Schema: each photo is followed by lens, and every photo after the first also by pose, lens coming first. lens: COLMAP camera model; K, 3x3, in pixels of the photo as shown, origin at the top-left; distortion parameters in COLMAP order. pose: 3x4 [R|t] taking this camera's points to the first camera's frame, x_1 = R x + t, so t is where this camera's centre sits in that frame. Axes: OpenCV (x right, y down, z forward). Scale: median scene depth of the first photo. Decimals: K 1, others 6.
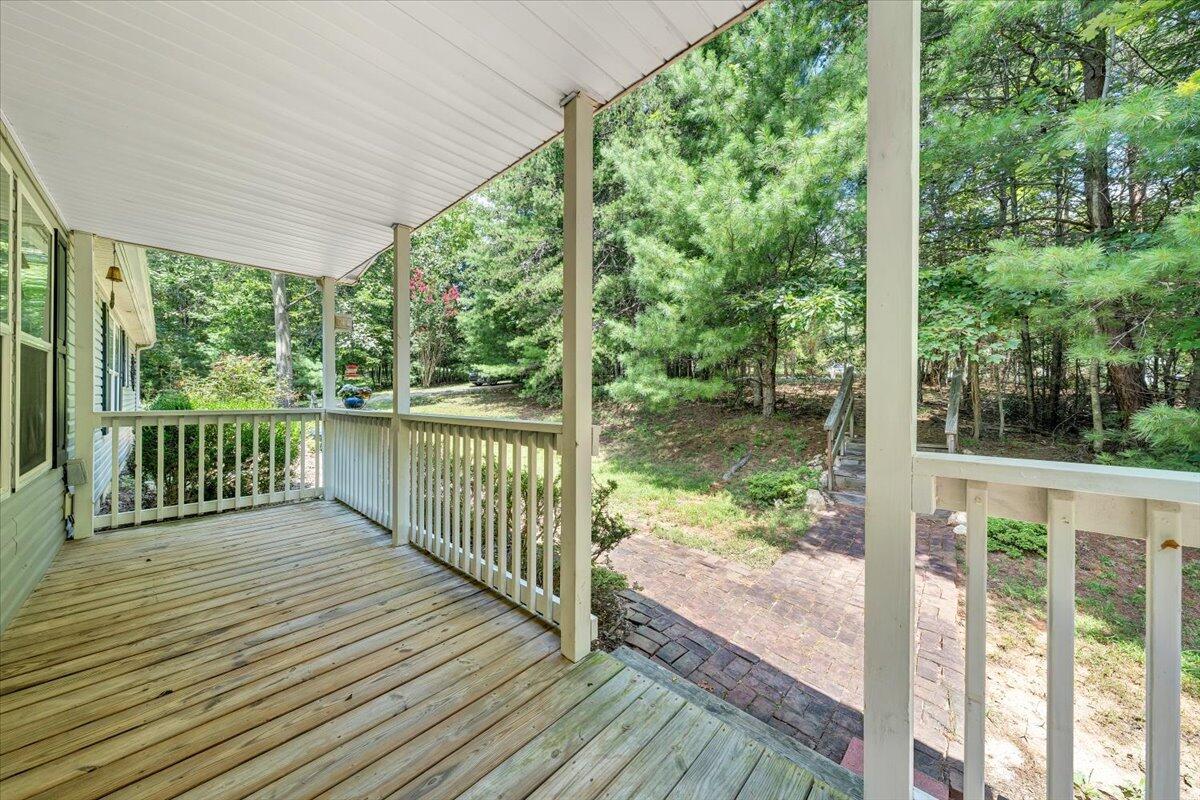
lens RADIAL K [[414.3, 0, 603.0], [0, 414.3, 395.5], [0, 0, 1]] dist [-0.002674, 0.000236]
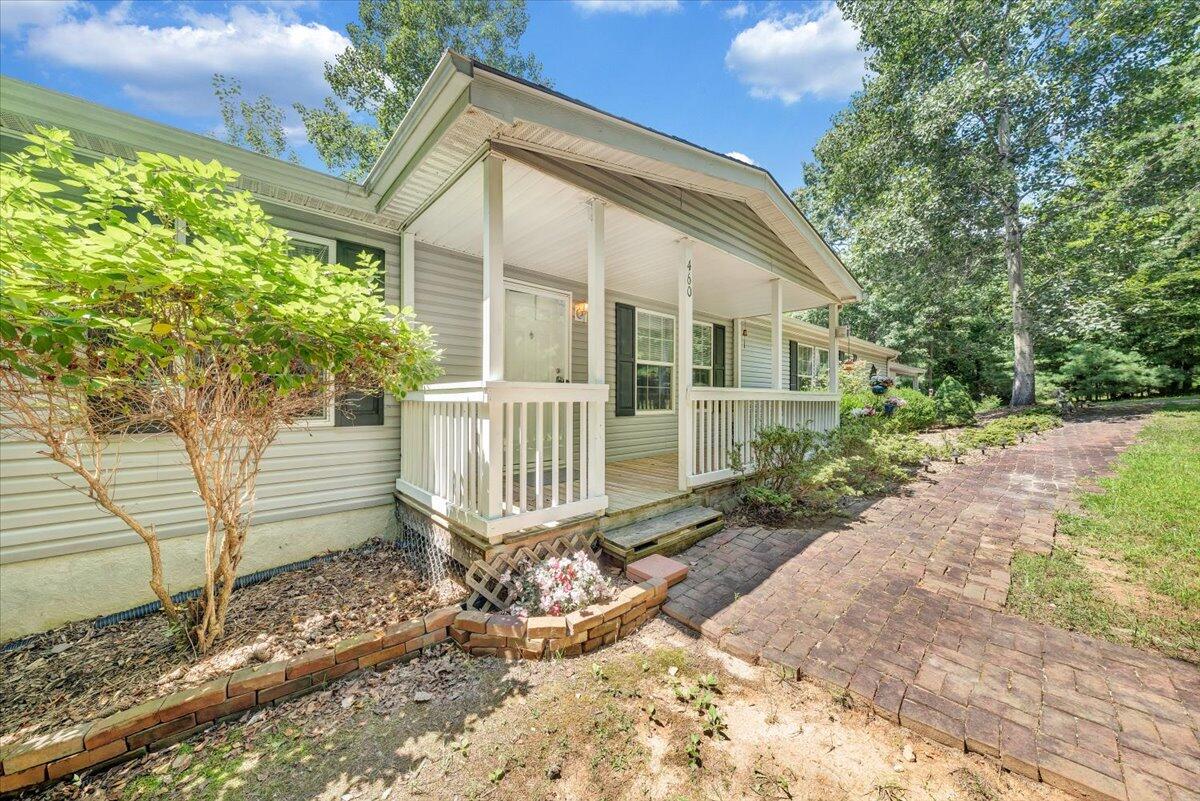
lens RADIAL K [[414.3, 0, 603.7], [0, 414.3, 399.2], [0, 0, 1]] dist [-0.002674, 0.000236]
pose [[-0.087259, -0.001183, -0.996185, 1.078182], [-0.002467, 0.999996, -0.000971, 0.069647], [0.996183, 0.002373, -0.087261, 0.374802]]
